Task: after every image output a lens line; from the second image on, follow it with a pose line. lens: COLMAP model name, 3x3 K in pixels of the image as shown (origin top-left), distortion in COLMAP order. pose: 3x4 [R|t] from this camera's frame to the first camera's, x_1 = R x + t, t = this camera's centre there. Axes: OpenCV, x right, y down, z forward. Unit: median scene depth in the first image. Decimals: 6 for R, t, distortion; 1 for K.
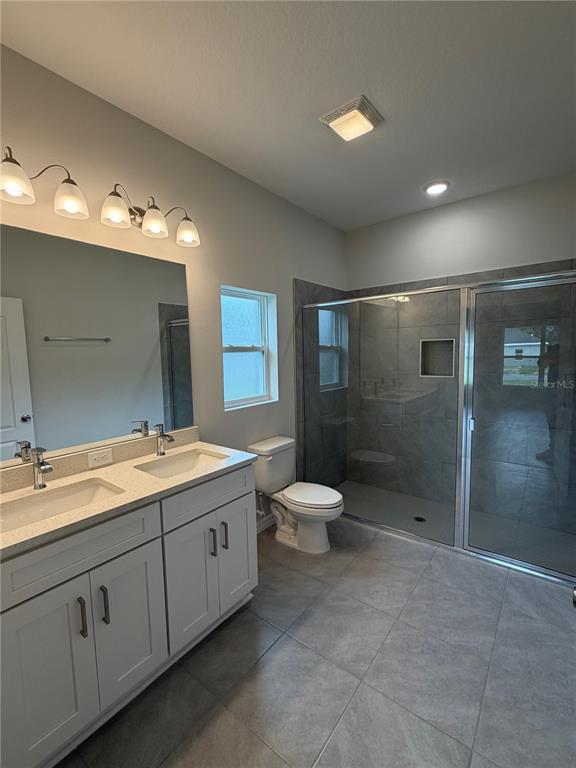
lens RADIAL K [[337.1, 0, 292.1], [0, 337.1, 382.5], [0, 0, 1]] dist [-0.004878, -0.000064]
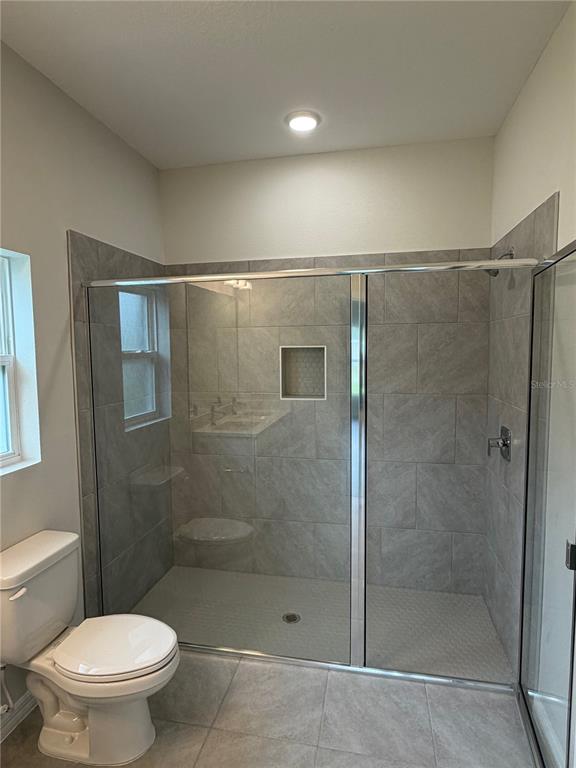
lens RADIAL K [[426.5, 0, 284.7], [0, 426.5, 382.5], [0, 0, 1]] dist [0.001413, 0.000534]
pose [[0.899012, -0.024255, 0.437252, 0.010776], [0.029117, 0.999566, -0.004419, -0.048134], [-0.436955, 0.016704, 0.899328, 0.219722]]
